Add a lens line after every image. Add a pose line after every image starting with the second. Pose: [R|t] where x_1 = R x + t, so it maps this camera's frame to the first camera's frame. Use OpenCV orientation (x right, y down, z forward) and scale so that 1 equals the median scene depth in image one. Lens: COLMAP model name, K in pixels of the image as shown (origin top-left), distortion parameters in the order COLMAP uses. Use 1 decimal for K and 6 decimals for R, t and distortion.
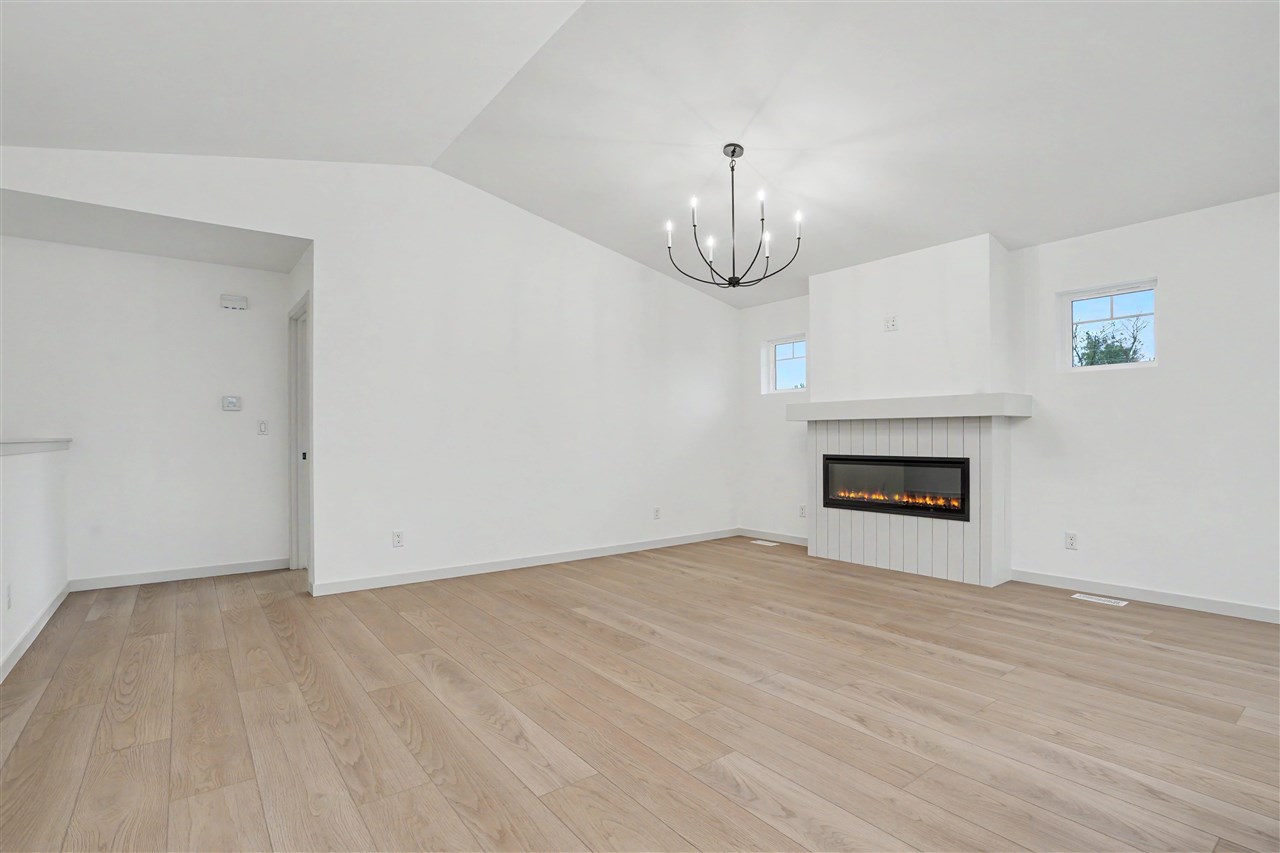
lens RADIAL K [[611.6, 0, 643.5], [0, 611.6, 432.2], [0, 0, 1]] dist [-0.040724, 0.001123]
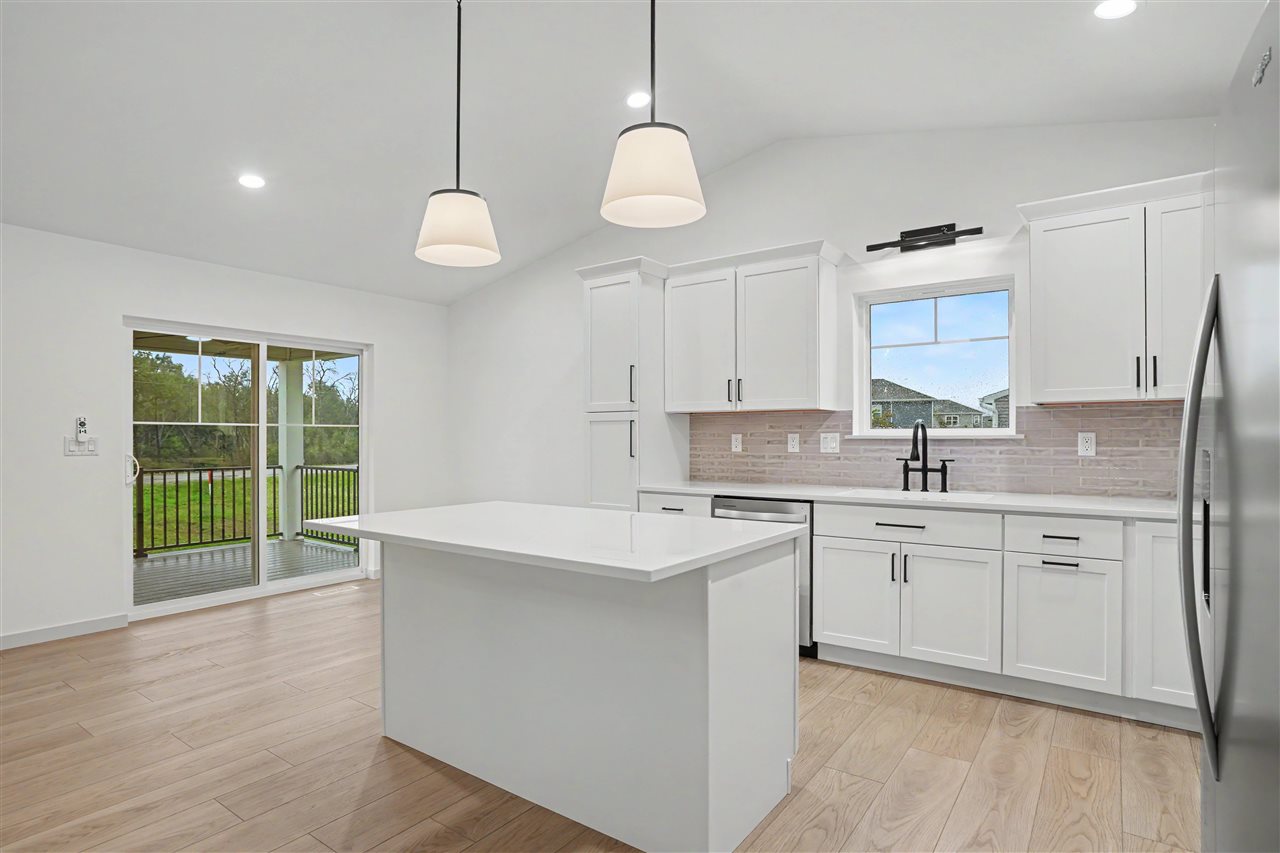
lens RADIAL K [[671.4, 0, 637.6], [0, 671.4, 437.1], [0, 0, 1]] dist [-0.052299, 0.034094]
pose [[-0.285543, 0.005556, 0.958350, -0.262835], [-0.001561, 0.999979, -0.006262, -0.030575], [-0.958365, -0.003284, -0.285528, 0.222075]]
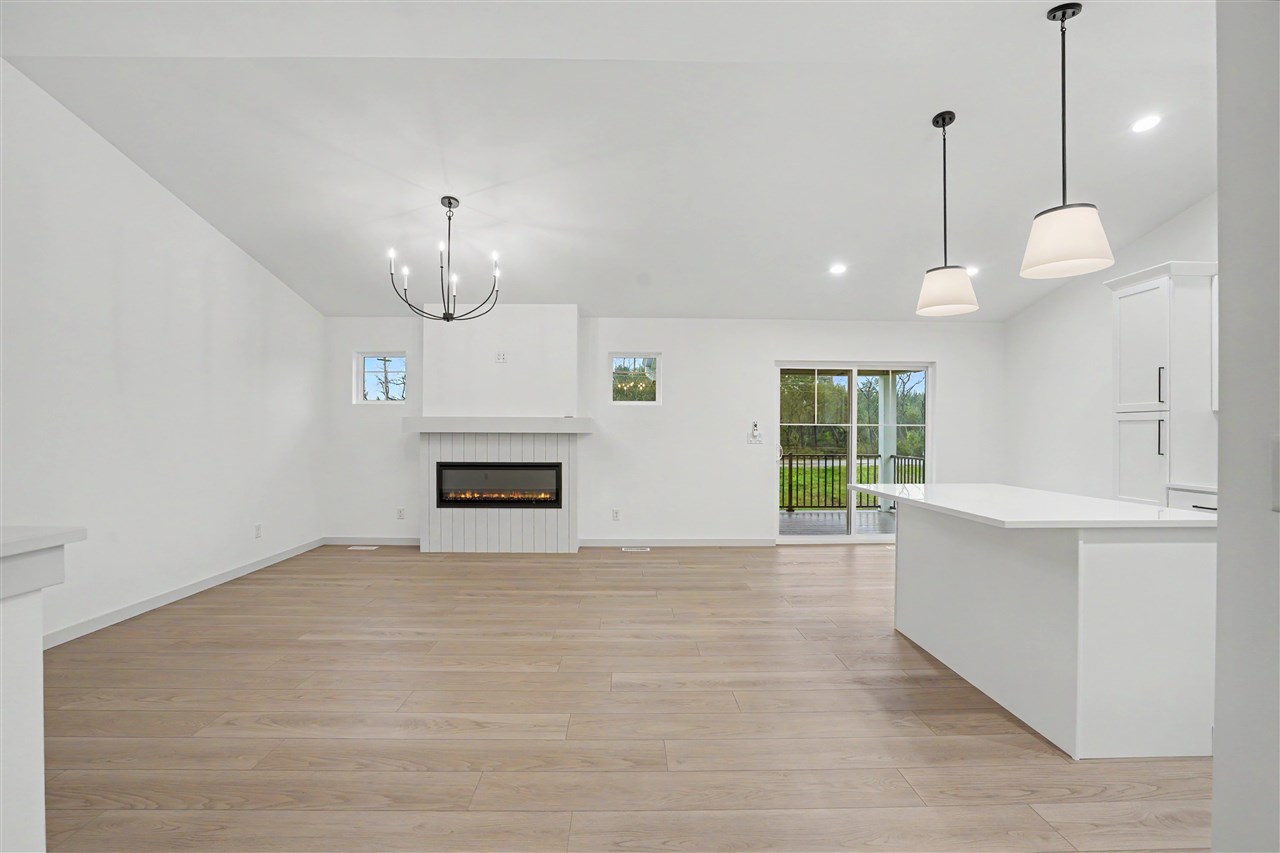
lens RADIAL K [[592.6, 0, 637.0], [0, 592.6, 431.6], [0, 0, 1]] dist [-0.041209, 0.000854]
pose [[0.594172, 0.008340, 0.804295, -0.530124], [-0.011422, 0.999933, -0.001930, -0.032627], [-0.804257, -0.008040, 0.594227, 0.054232]]
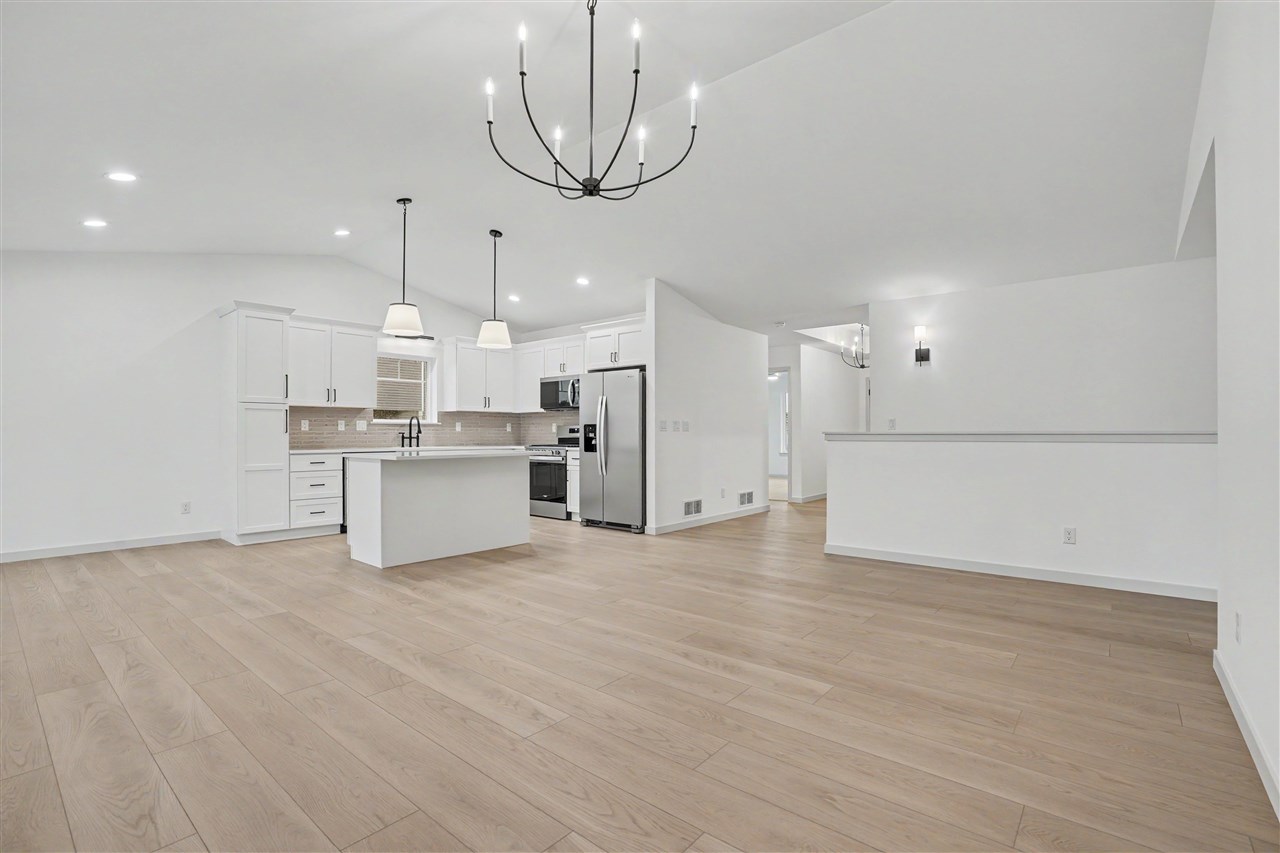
lens RADIAL K [[592.6, 0, 637.0], [0, 592.6, 431.6], [0, 0, 1]] dist [-0.041209, 0.000854]
pose [[-0.977226, 0.005839, -0.212121, 0.231767], [0.007551, 0.999945, -0.007259, 0.010268], [0.212067, -0.008696, -0.977217, 1.598528]]
